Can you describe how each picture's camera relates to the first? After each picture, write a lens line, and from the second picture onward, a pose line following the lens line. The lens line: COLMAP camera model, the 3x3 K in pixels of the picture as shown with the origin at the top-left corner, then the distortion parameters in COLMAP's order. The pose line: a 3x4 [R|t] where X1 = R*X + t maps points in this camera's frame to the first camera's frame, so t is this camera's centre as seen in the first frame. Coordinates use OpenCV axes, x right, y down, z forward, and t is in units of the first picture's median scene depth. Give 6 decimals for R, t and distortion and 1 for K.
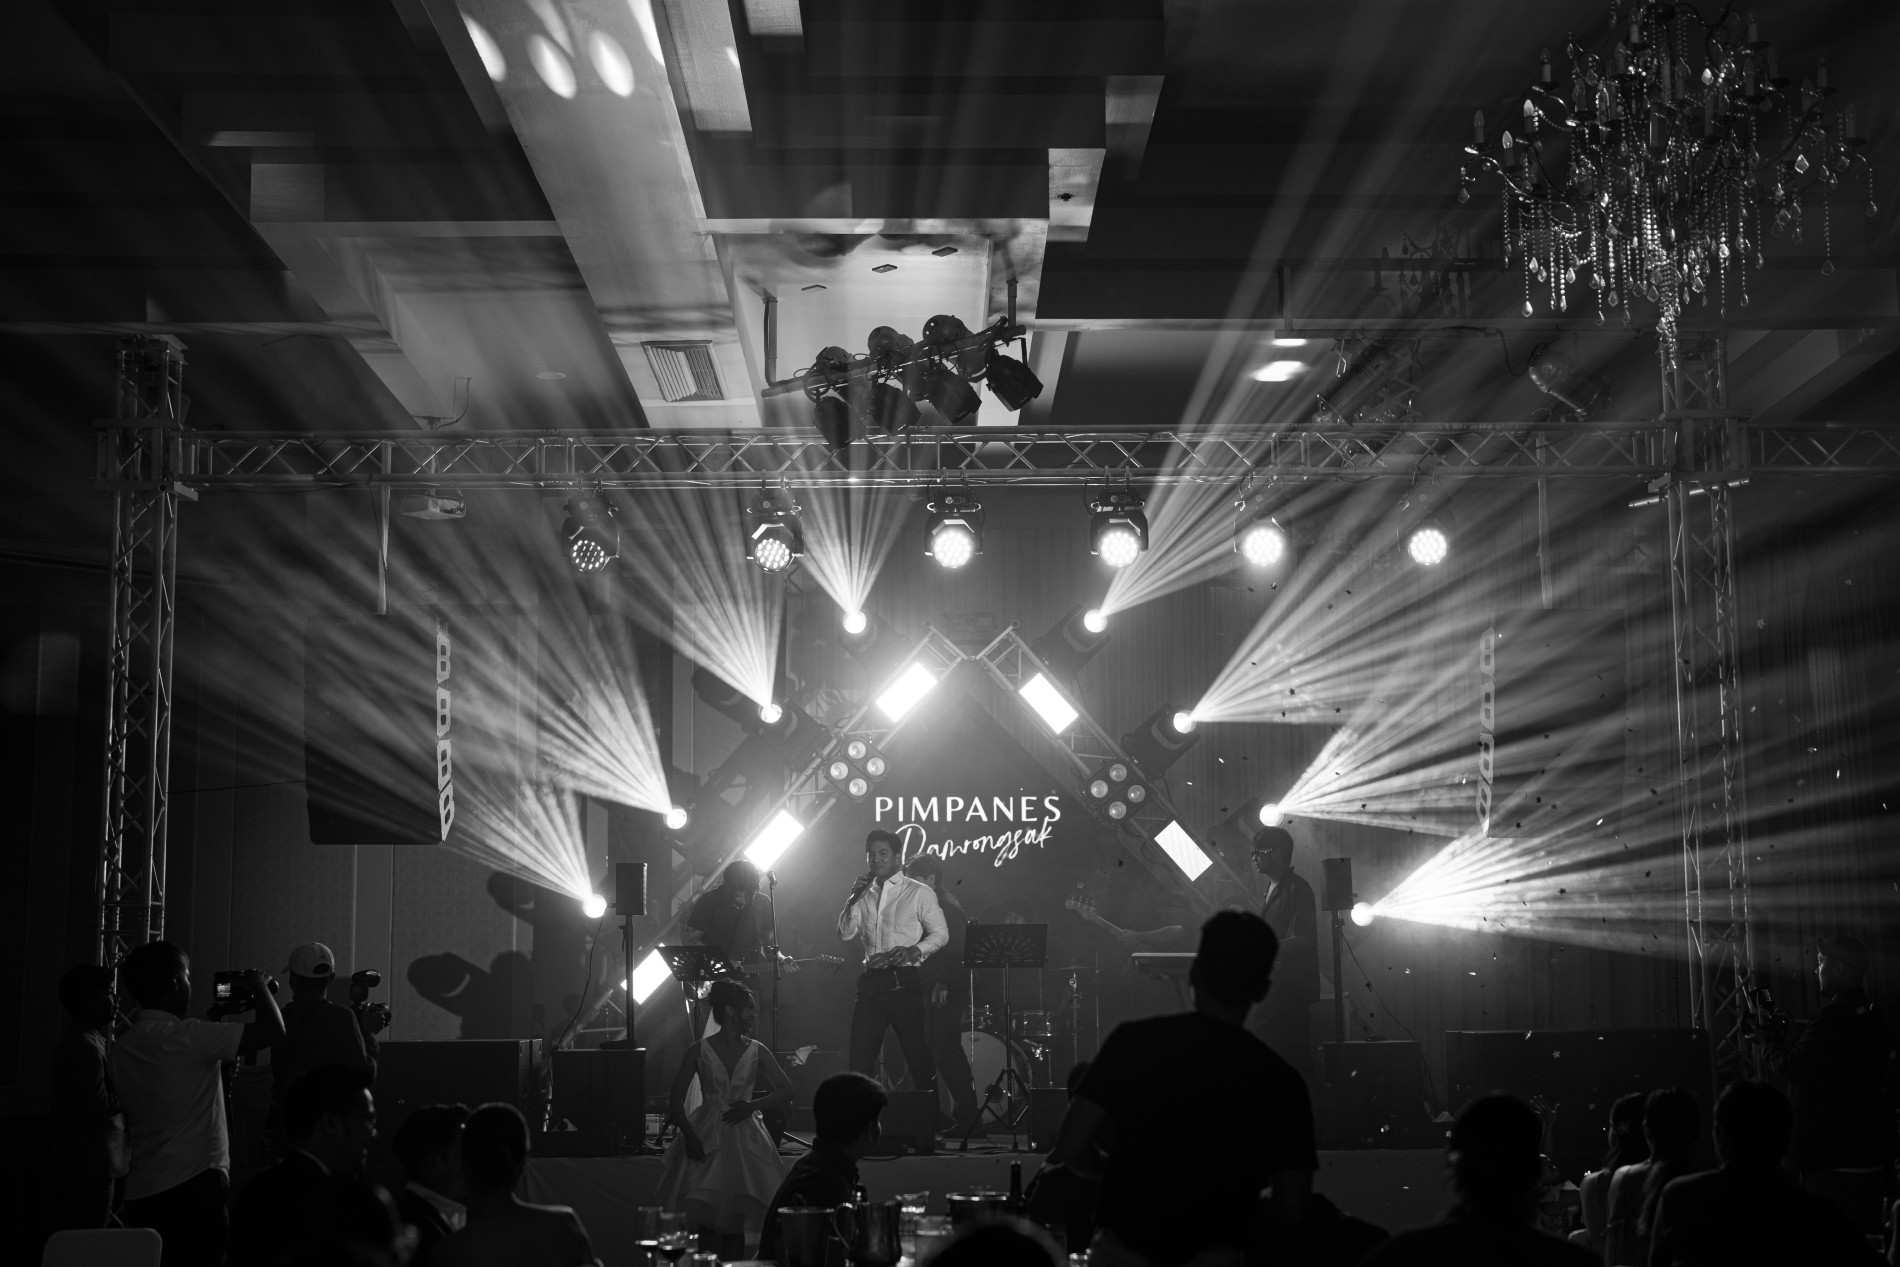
lens RADIAL K [[2717.6, 0, 950.0], [0, 2717.6, 633.5], [0, 0, 1]] dist [0.019686, 0.048444]
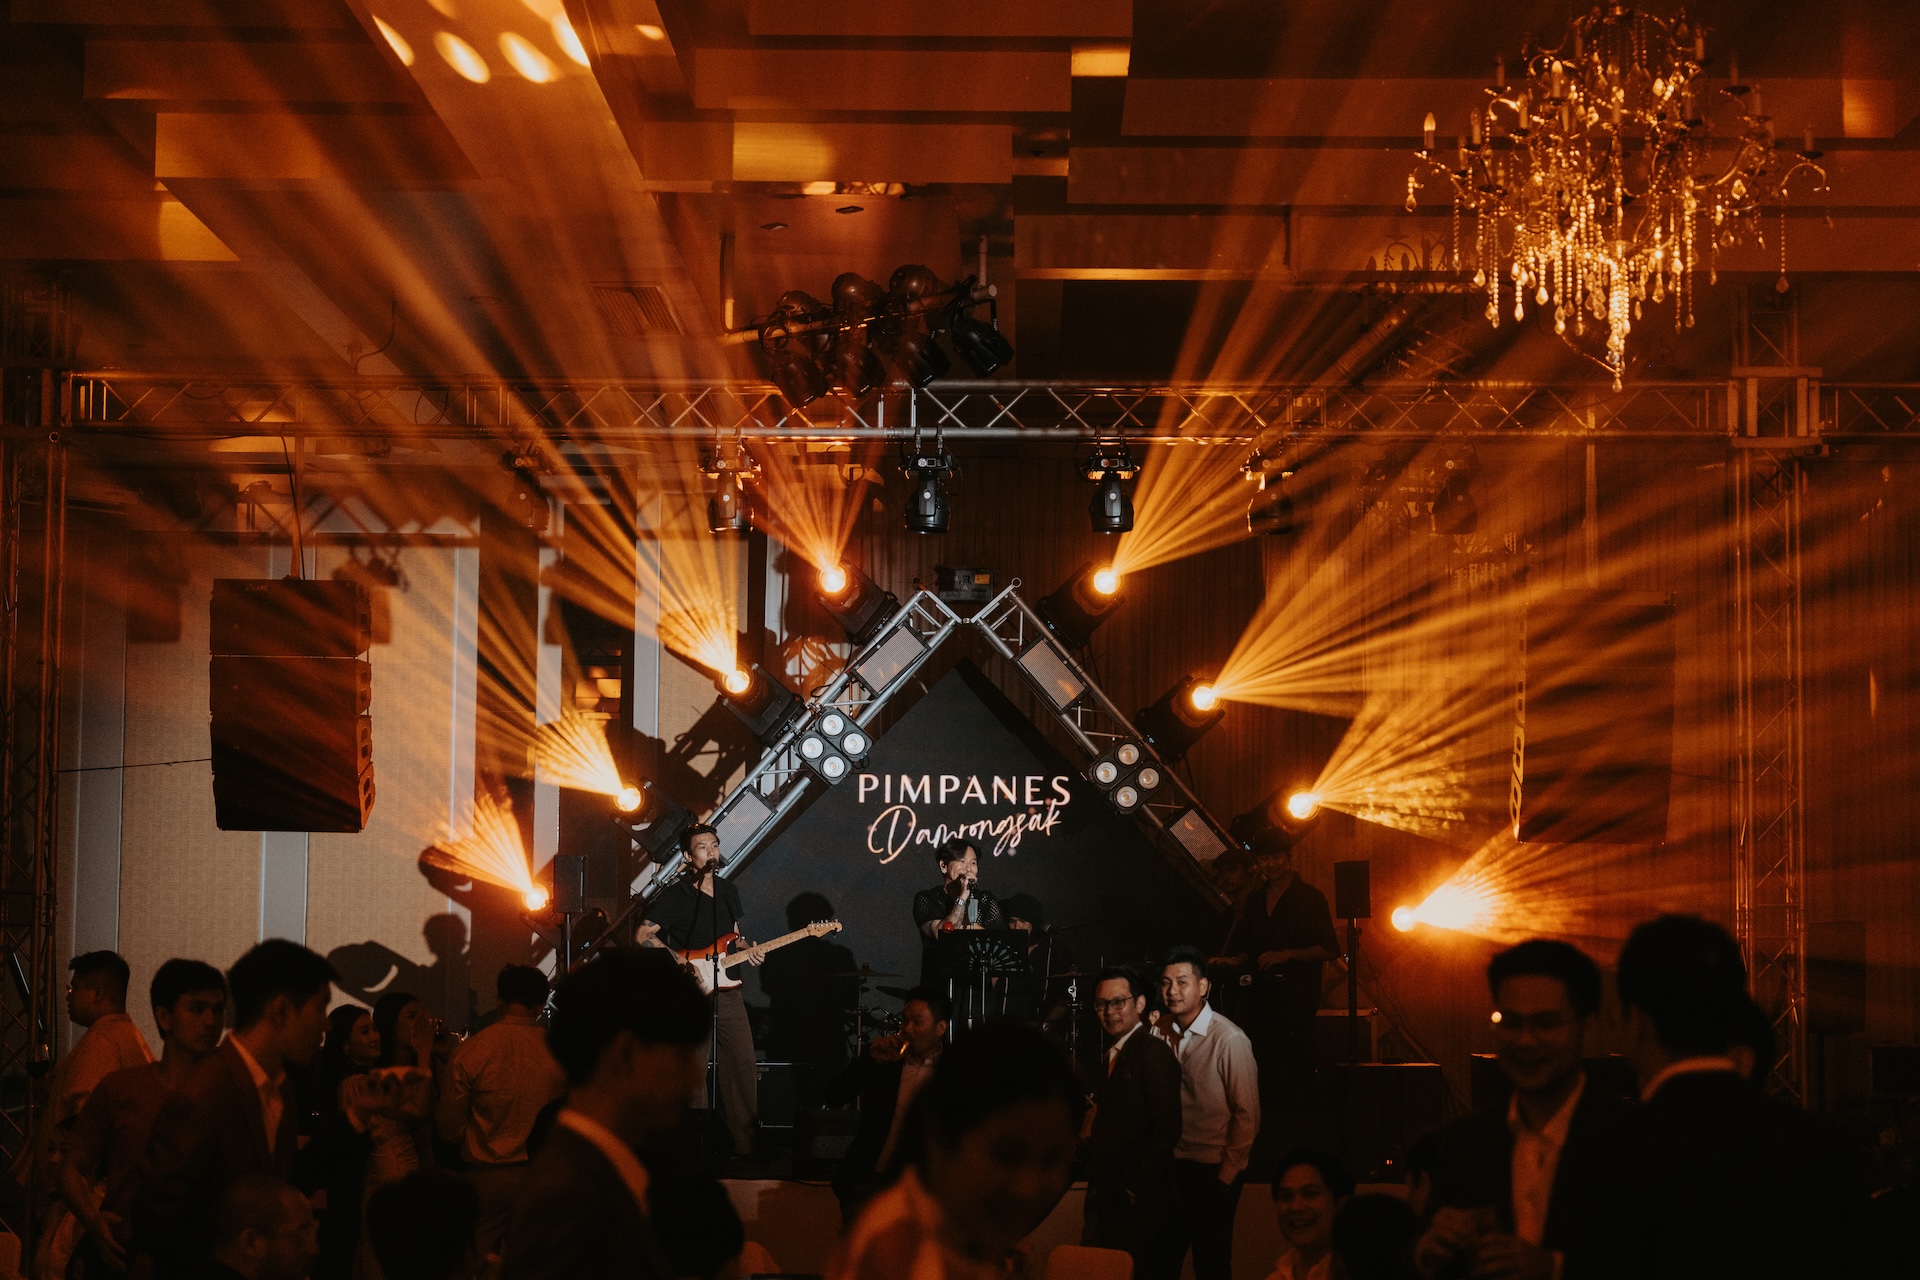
lens RADIAL K [[3672.4, 0, 1019.8], [0, 3672.4, 696.0], [0, 0, 1]] dist [0.169305, -0.227773]
pose [[0.999810, 0.013759, -0.013782, 0.041830], [-0.012938, 0.998234, 0.057978, -0.035710], [0.014555, -0.057789, 0.998223, -0.186465]]
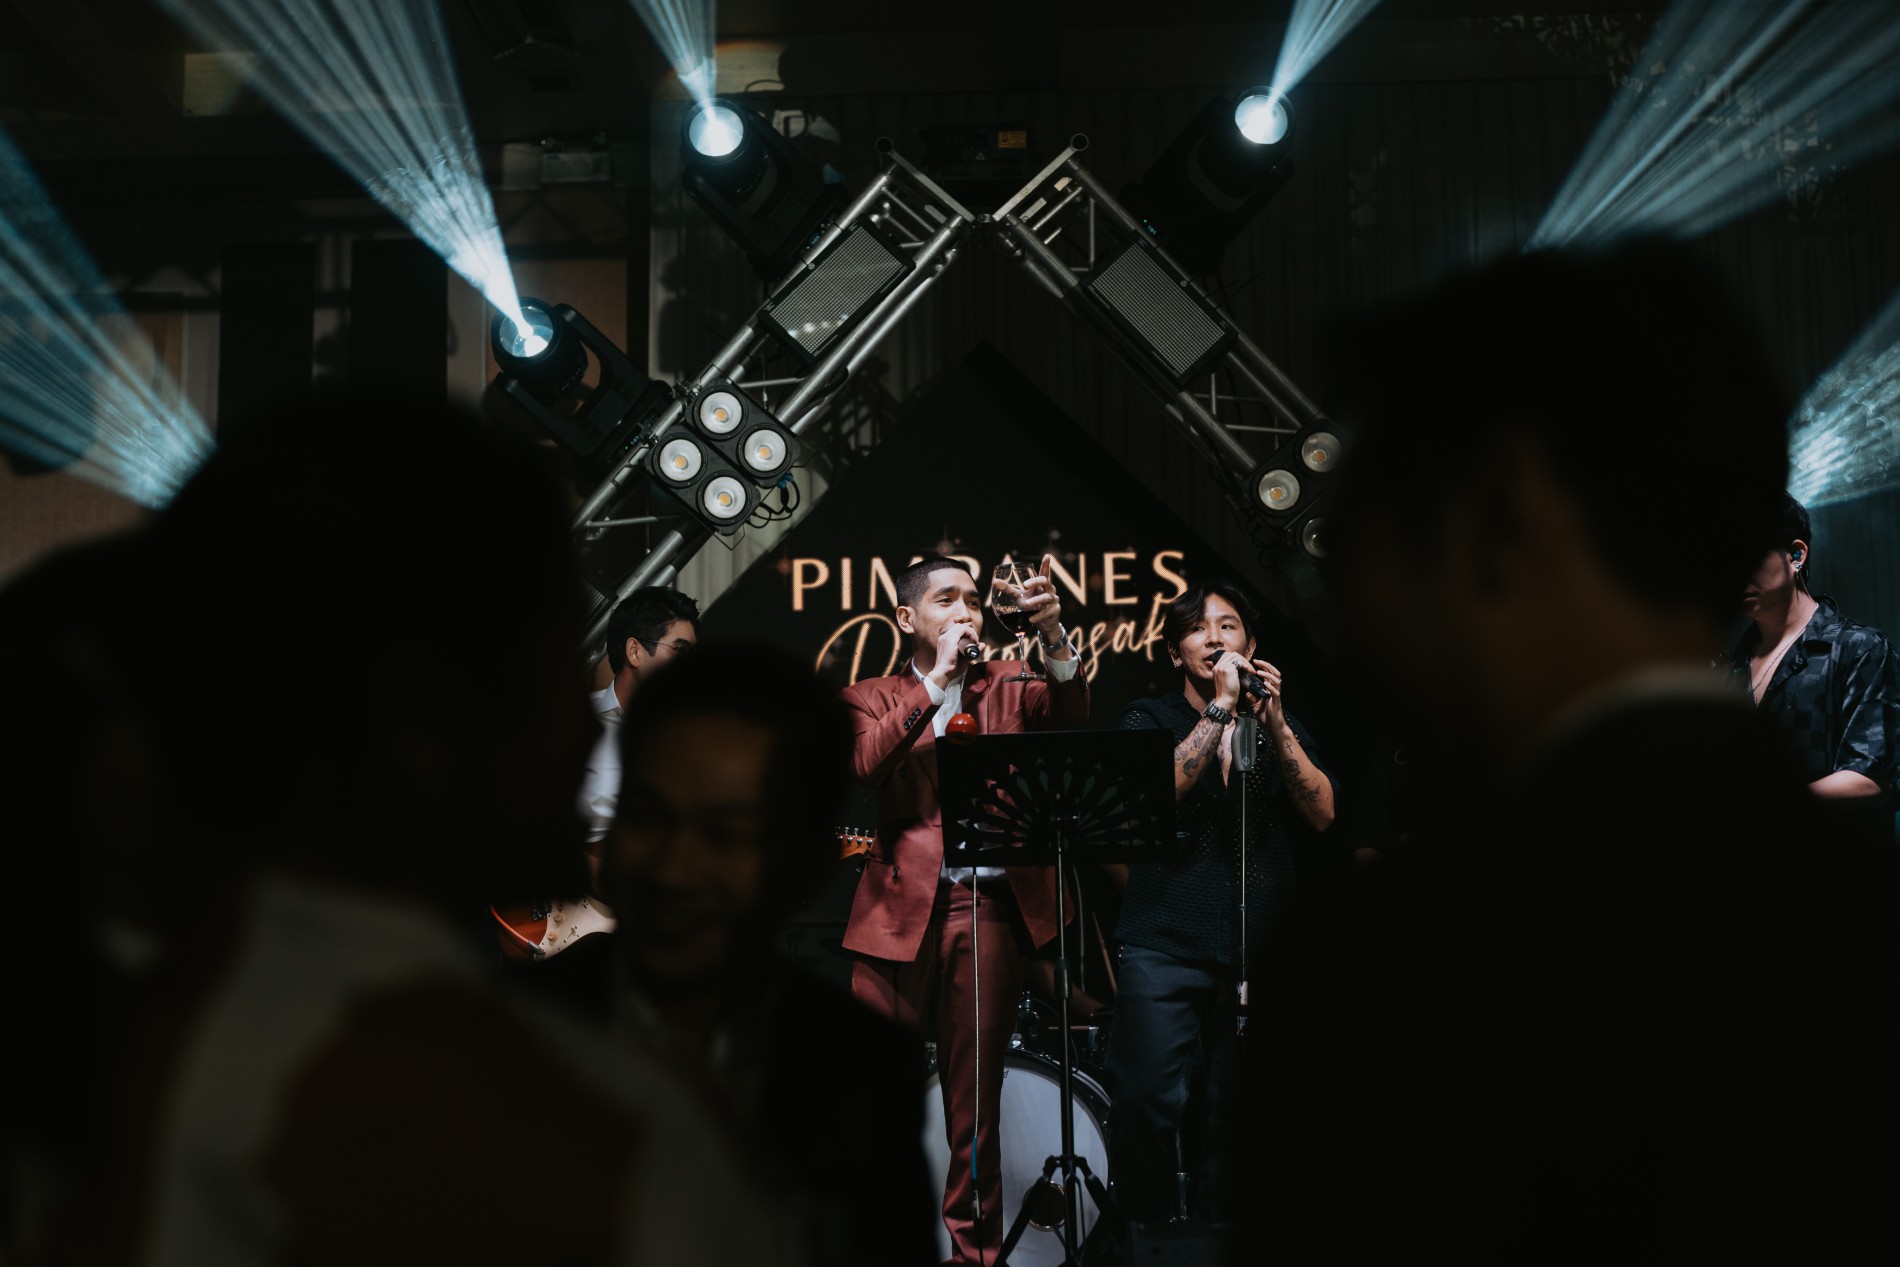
lens RADIAL K [[2717.6, 0, 950.0], [0, 2717.6, 633.5], [0, 0, 1]] dist [0.019686, 0.048444]
pose [[0.999085, -0.018887, -0.038377, 0.018239], [0.018270, 0.999699, -0.016376, 0.084164], [0.038675, 0.015660, 0.999129, 0.551576]]
